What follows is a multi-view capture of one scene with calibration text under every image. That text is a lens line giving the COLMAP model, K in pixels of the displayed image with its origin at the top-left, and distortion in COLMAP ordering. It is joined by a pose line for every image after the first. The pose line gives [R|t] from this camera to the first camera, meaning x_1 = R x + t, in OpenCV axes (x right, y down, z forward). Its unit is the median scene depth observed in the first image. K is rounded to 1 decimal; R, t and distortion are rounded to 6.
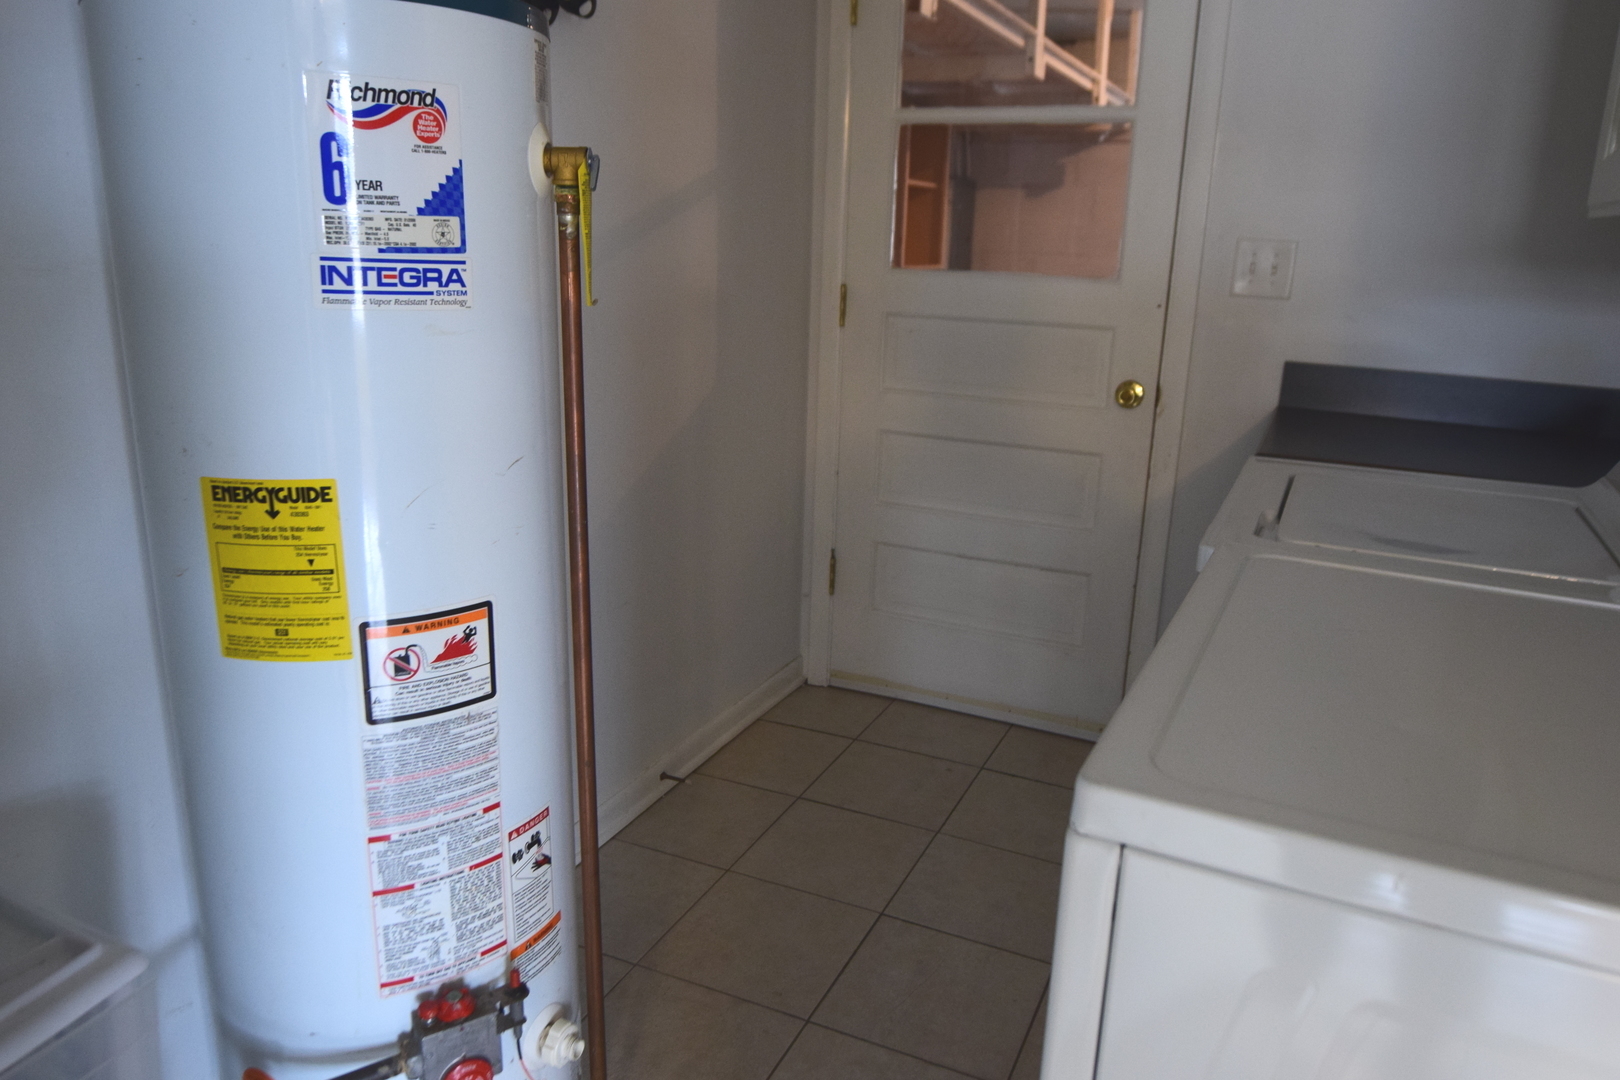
lens RADIAL K [[1109.2, 0, 815.4], [0, 1109.2, 539.6], [0, 0, 1]] dist [-0.006505, -0.001555]
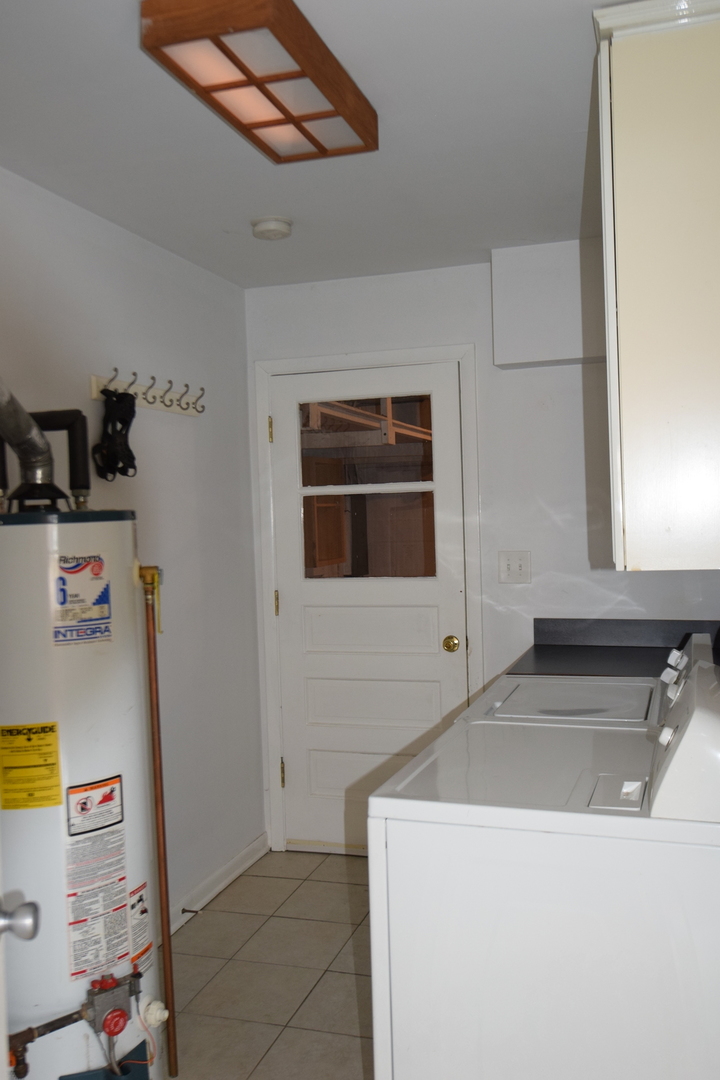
lens RADIAL K [[954.8, 0, 368.1], [0, 954.8, 537.2], [0, 0, 1]] dist [-0.004256, -0.002392]
pose [[0.990521, -0.068313, 0.119168, -0.006850], [0.094898, 0.967560, -0.234142, 0.088096], [-0.099307, 0.243231, 0.964871, -0.940383]]
